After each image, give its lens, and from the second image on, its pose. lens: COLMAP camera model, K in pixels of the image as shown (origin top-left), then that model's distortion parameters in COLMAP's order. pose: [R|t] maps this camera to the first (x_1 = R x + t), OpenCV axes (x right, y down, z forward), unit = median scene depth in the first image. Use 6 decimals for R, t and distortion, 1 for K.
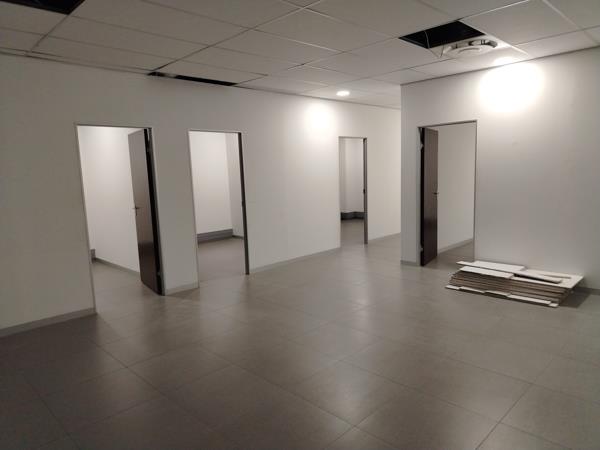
lens RADIAL K [[419.1, 0, 300.0], [0, 419.1, 225.0], [0, 0, 1]] dist [0.062122, -0.069230]
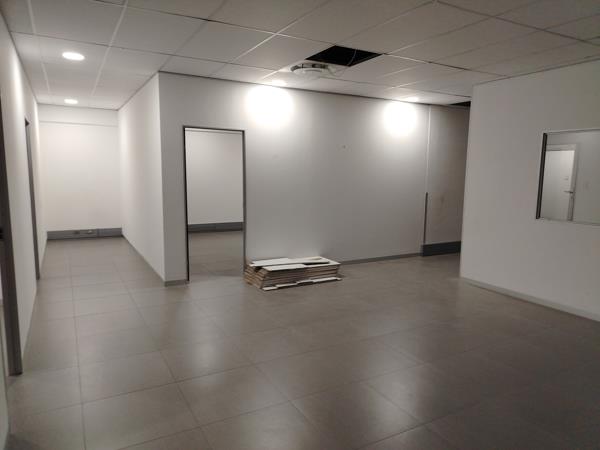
lens RADIAL K [[419.1, 0, 300.0], [0, 419.1, 225.0], [0, 0, 1]] dist [0.062122, -0.069230]
pose [[0.266907, -0.078916, 0.960486, -0.621485], [0.105207, 0.993071, 0.052358, -0.056693], [-0.957962, 0.087075, 0.273360, 0.644625]]
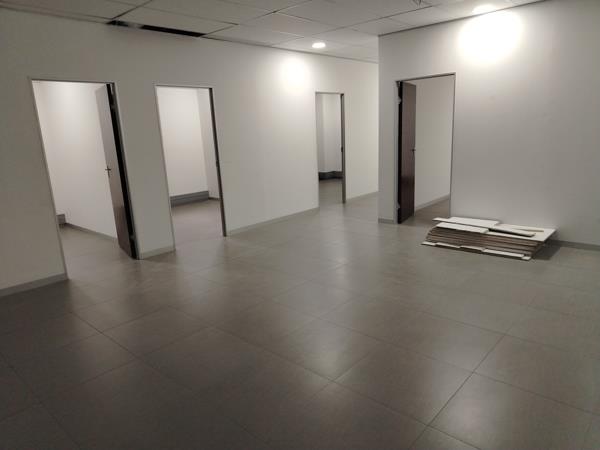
lens RADIAL K [[419.1, 0, 300.0], [0, 419.1, 225.0], [0, 0, 1]] dist [0.062122, -0.069230]
pose [[0.998542, -0.023363, 0.048660, 0.005003], [0.018754, 0.995478, 0.093120, 0.003479], [-0.050615, -0.092072, 0.994465, 0.016502]]
